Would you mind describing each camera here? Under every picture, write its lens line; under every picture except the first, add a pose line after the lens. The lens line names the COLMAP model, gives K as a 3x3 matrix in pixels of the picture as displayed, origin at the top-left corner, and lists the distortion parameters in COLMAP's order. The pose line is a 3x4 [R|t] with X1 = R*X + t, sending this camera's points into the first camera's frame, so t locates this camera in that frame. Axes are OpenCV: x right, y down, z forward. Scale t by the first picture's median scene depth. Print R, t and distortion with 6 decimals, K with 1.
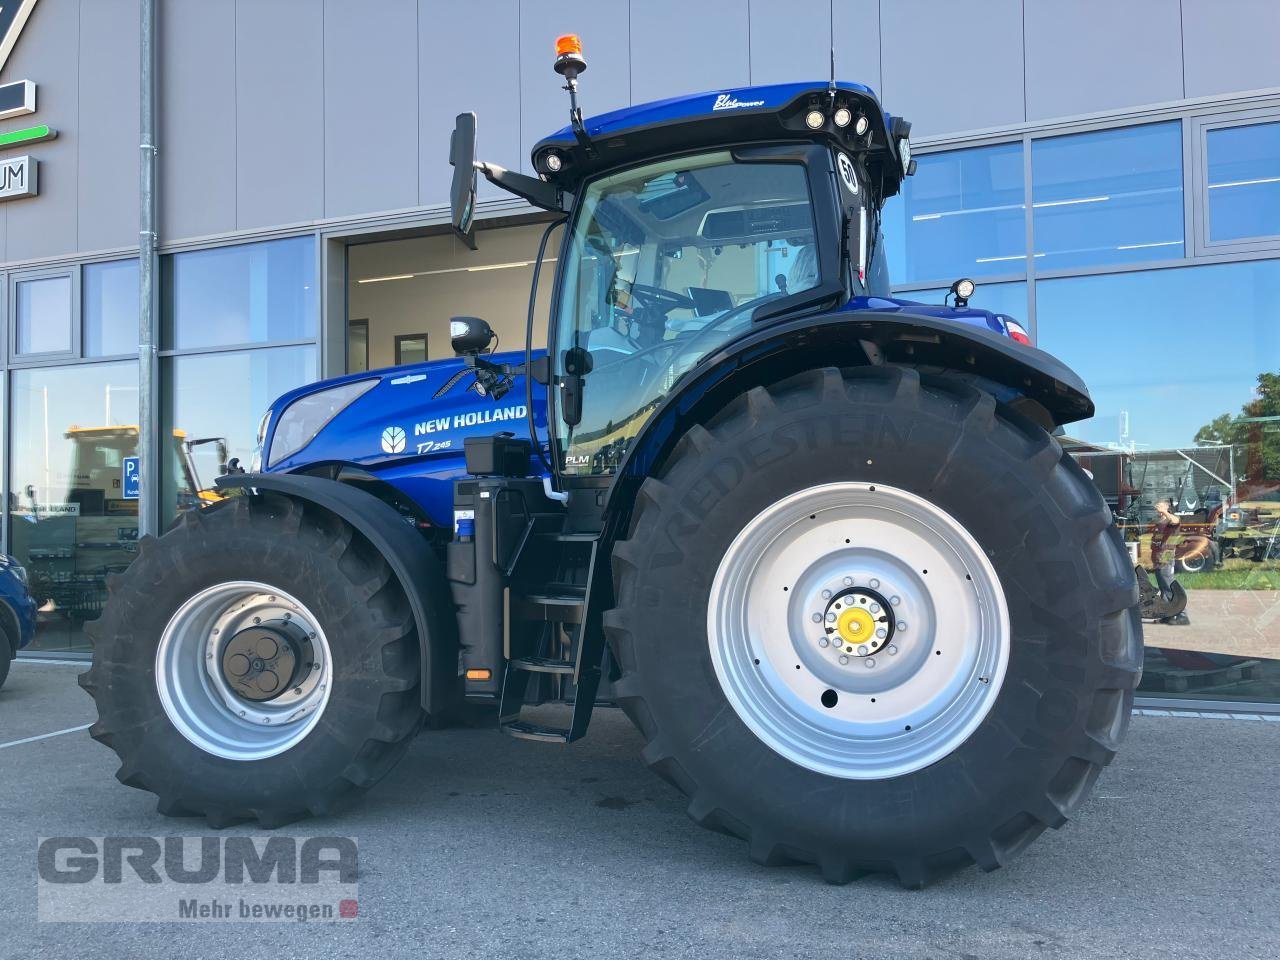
lens RADIAL K [[1074.3, 0, 638.5], [0, 1074.3, 516.5], [0, 0, 1]] dist [0.005717, 0.002722]
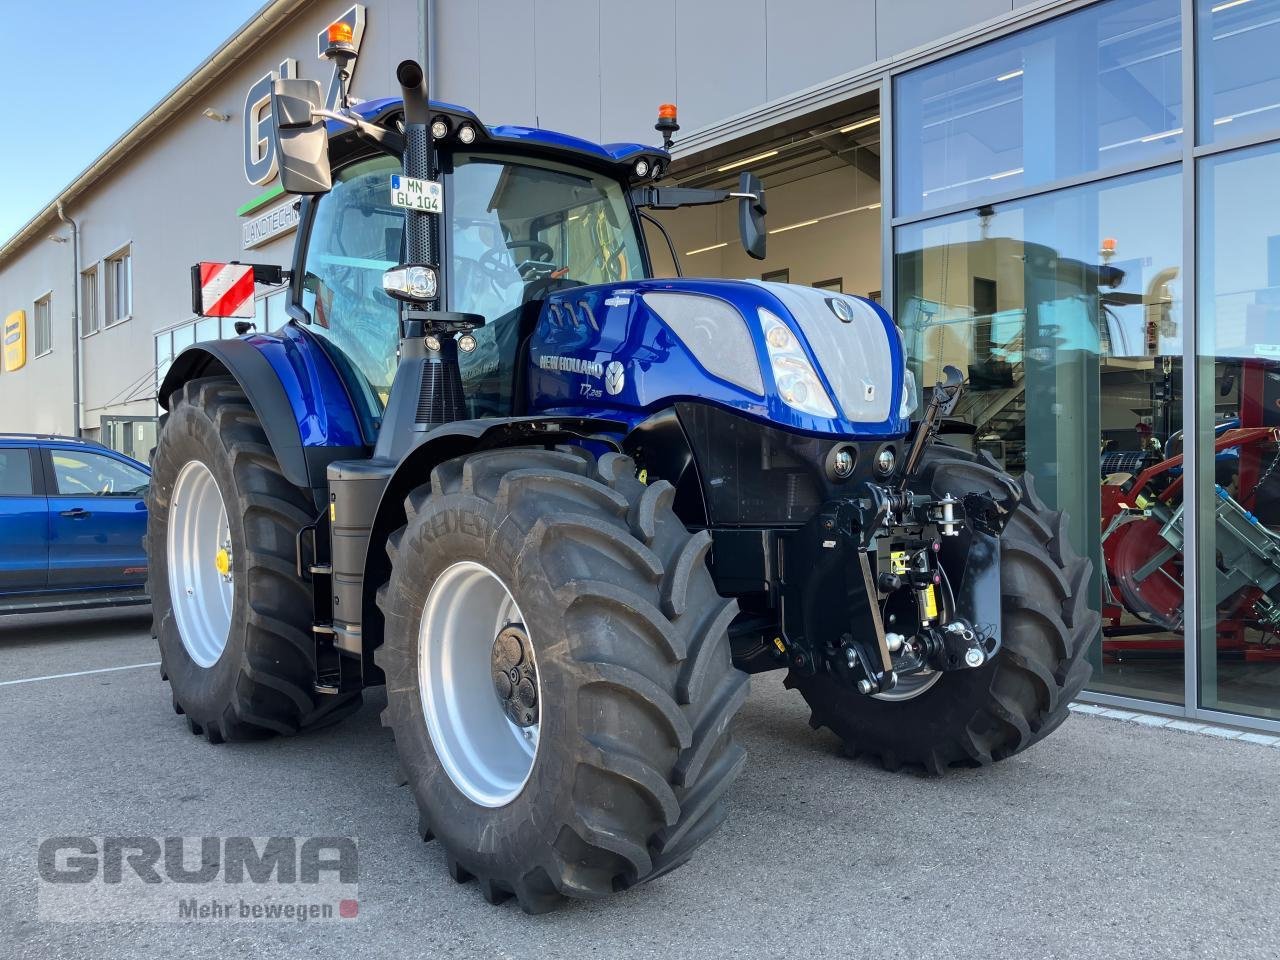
lens RADIAL K [[1063.0, 0, 640.0], [0, 1063.0, 480.0], [0, 0, 1]] dist [0.011034, 0.003508]
pose [[0.864347, 0.003446, -0.502884, 0.727199], [0.009167, 0.999702, 0.022607, -0.030887], [0.502812, -0.024150, 0.864058, 0.258546]]
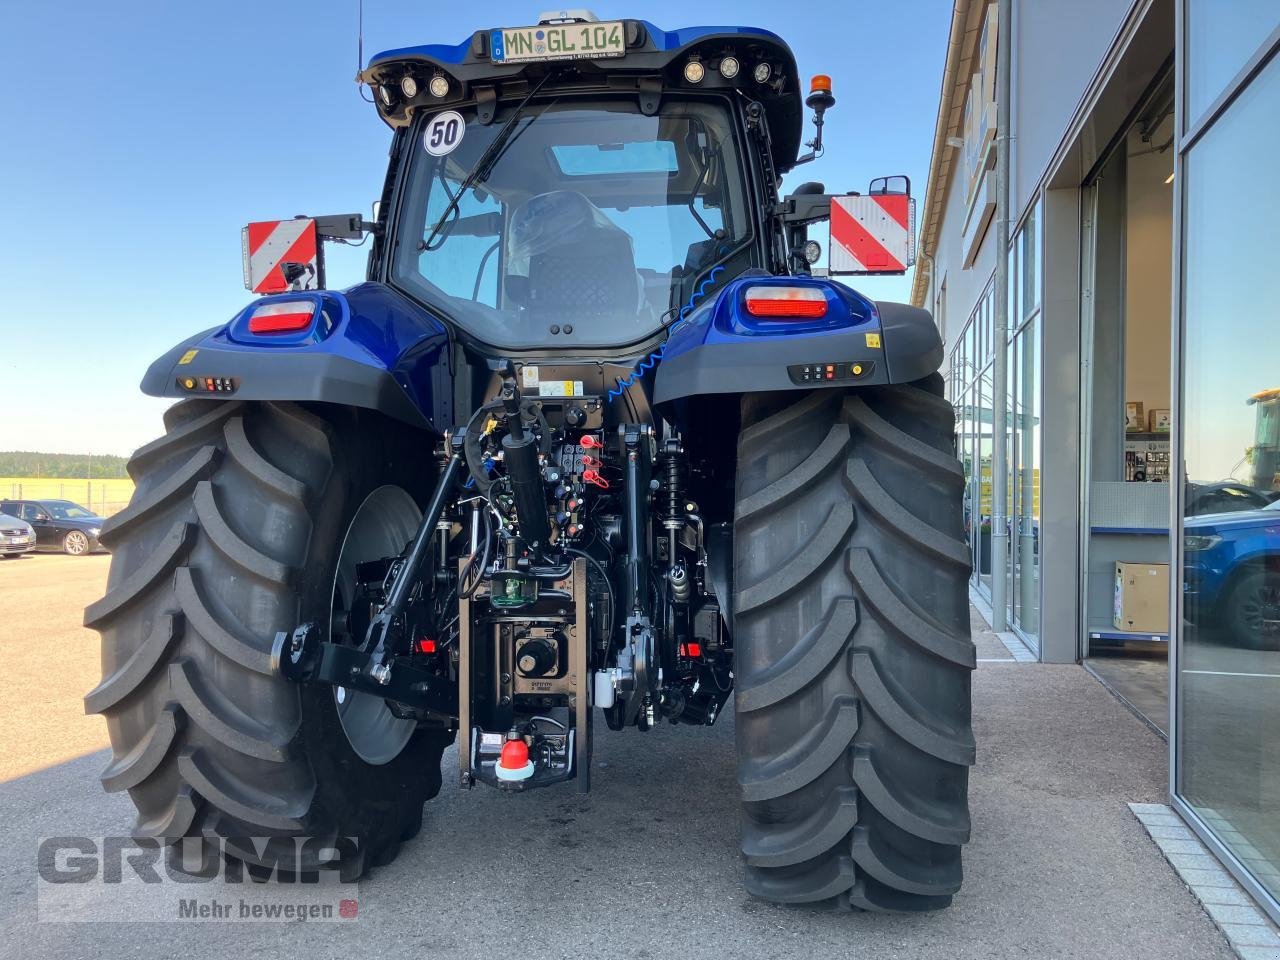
lens RADIAL K [[1063.0, 0, 640.0], [0, 1063.0, 480.0], [0, 0, 1]] dist [0.011034, 0.003508]
pose [[0.123681, 0.008792, -0.992283, 1.297328], [0.004687, 0.999944, 0.009445, -0.052023], [0.992311, -0.005819, 0.123633, 1.211148]]
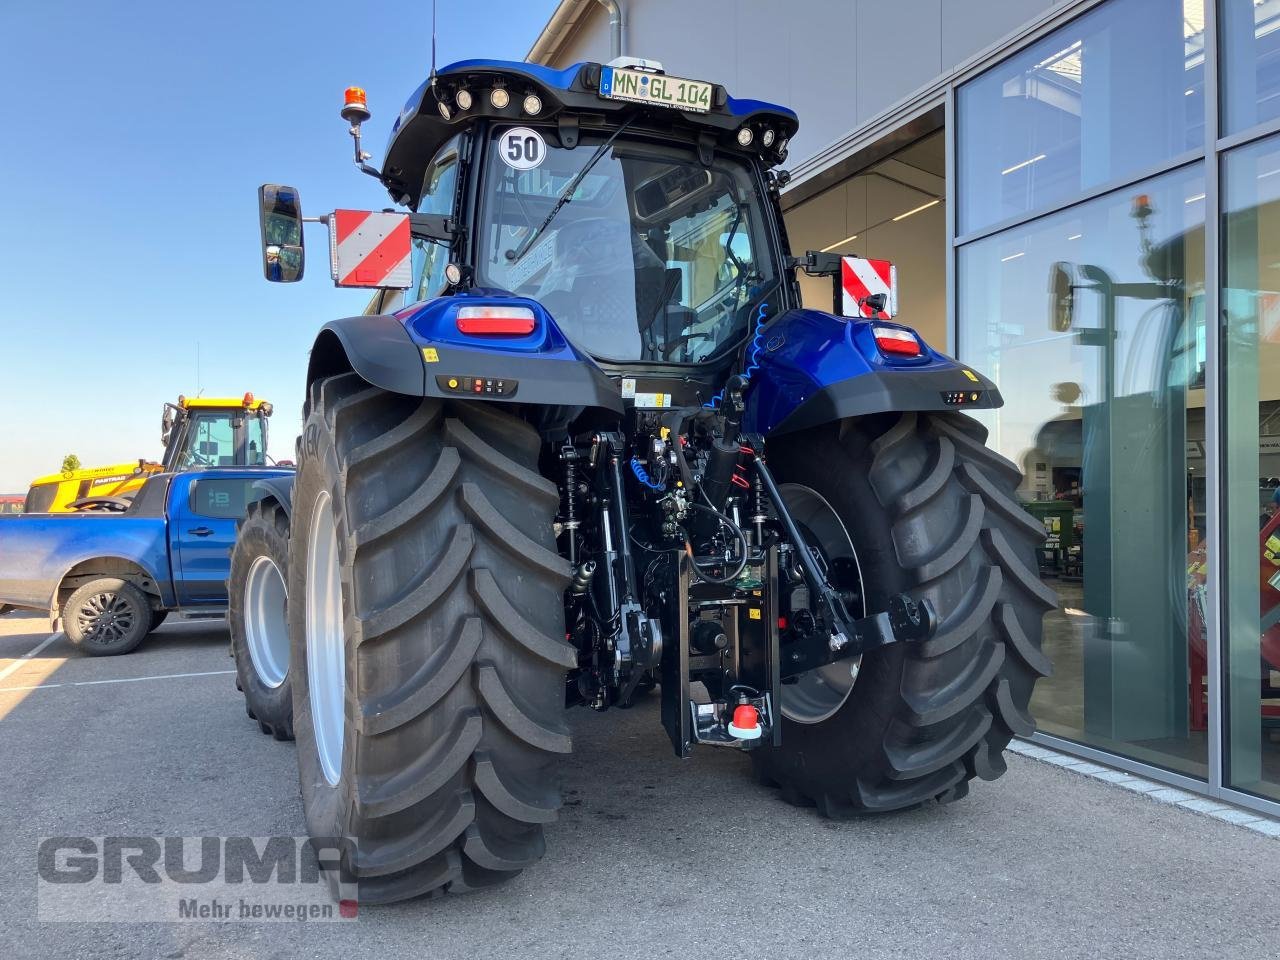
lens RADIAL K [[1059.2, 0, 645.4], [0, 1059.2, 488.2], [0, 0, 1]] dist [0.011783, 0.001475]
pose [[0.649409, 0.000313, -0.760439, 1.133492], [0.008534, 0.999934, 0.007699, -0.045385], [0.760392, -0.011490, 0.649363, 0.541613]]
